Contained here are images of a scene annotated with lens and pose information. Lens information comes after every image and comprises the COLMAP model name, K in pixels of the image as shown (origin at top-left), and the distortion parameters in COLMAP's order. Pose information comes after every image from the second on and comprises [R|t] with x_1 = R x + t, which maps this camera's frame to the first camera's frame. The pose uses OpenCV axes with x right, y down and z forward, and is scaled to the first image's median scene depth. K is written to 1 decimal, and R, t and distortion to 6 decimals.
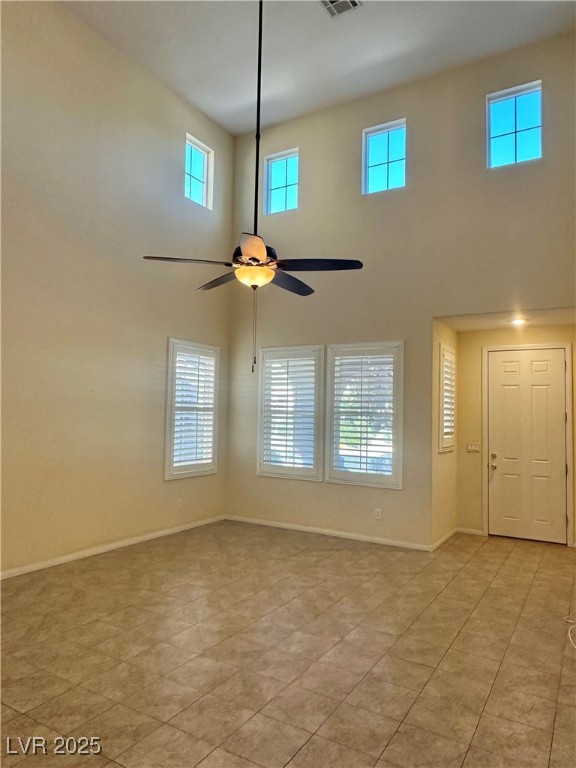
lens RADIAL K [[519.7, 0, 288.0], [0, 519.7, 384.0], [0, 0, 1]] dist [-0.010473, 0.001607]
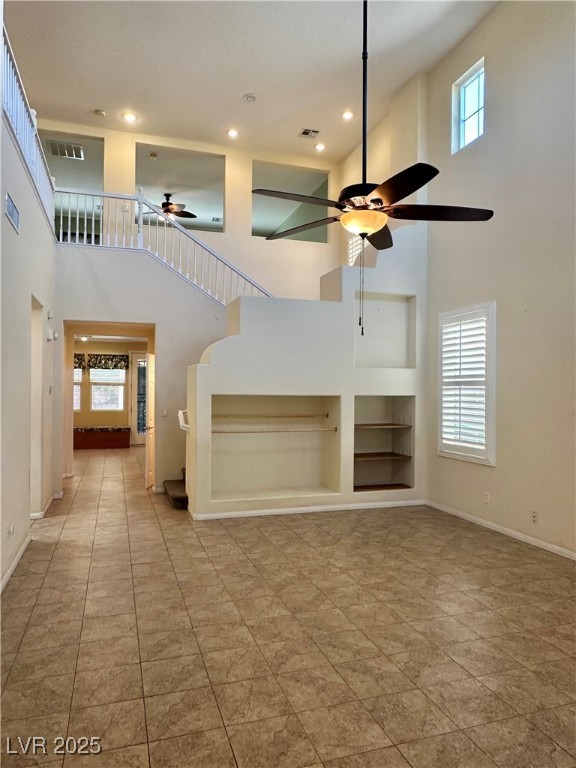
lens RADIAL K [[519.7, 0, 288.0], [0, 519.7, 384.0], [0, 0, 1]] dist [-0.010473, 0.001607]
pose [[-0.657430, -0.030790, -0.752886, 0.750033], [0.021666, 0.997979, -0.059733, 0.117151], [0.753204, -0.055582, -0.655434, 1.654024]]
